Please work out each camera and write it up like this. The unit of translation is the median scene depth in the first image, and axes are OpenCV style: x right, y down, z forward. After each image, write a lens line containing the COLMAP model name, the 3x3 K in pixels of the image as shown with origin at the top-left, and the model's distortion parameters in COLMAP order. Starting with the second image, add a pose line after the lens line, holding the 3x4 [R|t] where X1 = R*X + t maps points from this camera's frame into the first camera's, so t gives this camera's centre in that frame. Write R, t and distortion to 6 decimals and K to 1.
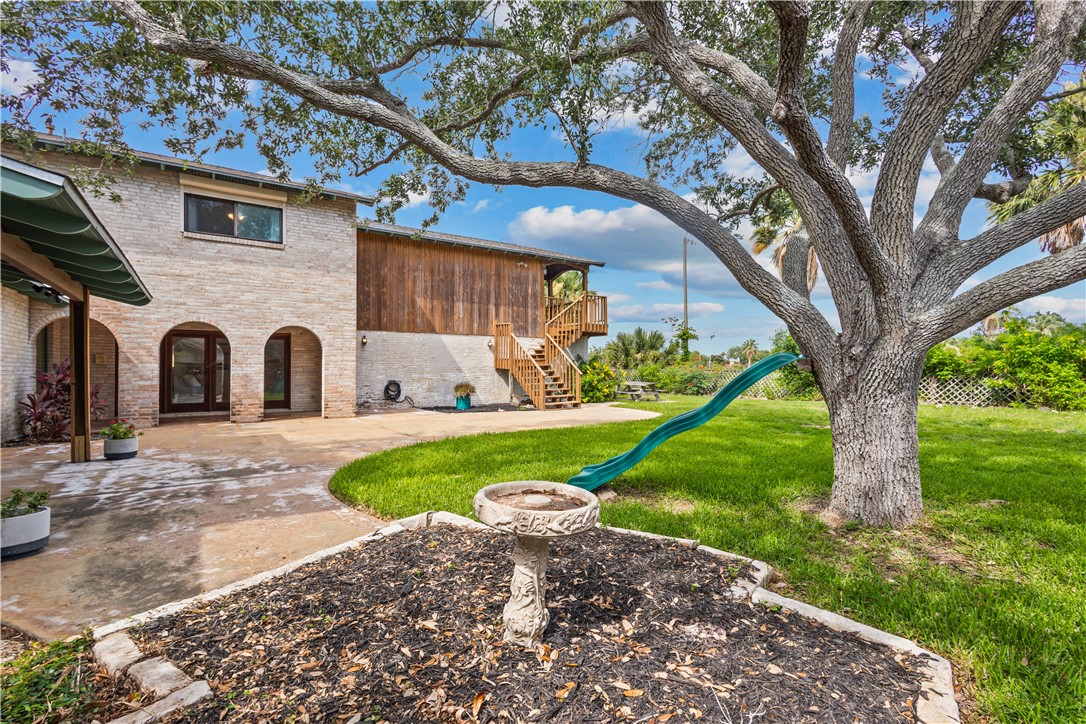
lens RADIAL K [[503.7, 0, 543.2], [0, 503.7, 364.0], [0, 0, 1]] dist [0.007717, -0.000385]
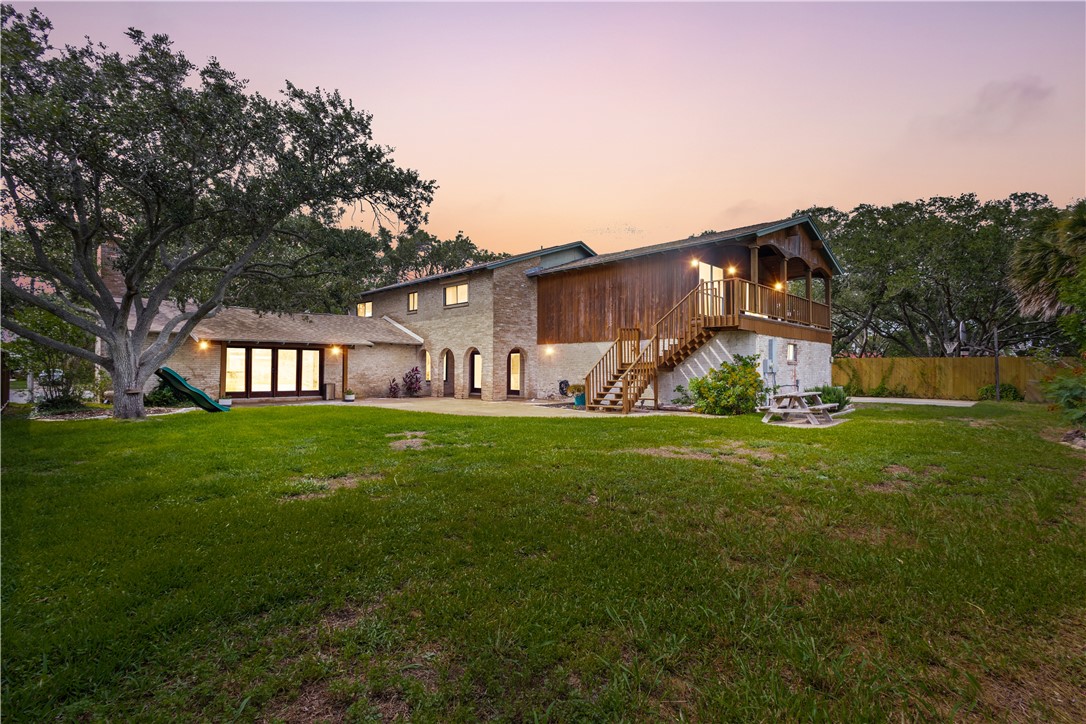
lens RADIAL K [[503.7, 0, 543.2], [0, 503.7, 363.6], [0, 0, 1]] dist [0.007717, -0.000385]
pose [[0.159873, -0.011545, -0.987070, 0.979061], [0.003859, 0.999931, -0.011071, 0.003500], [0.987130, -0.002039, 0.159907, 0.707770]]
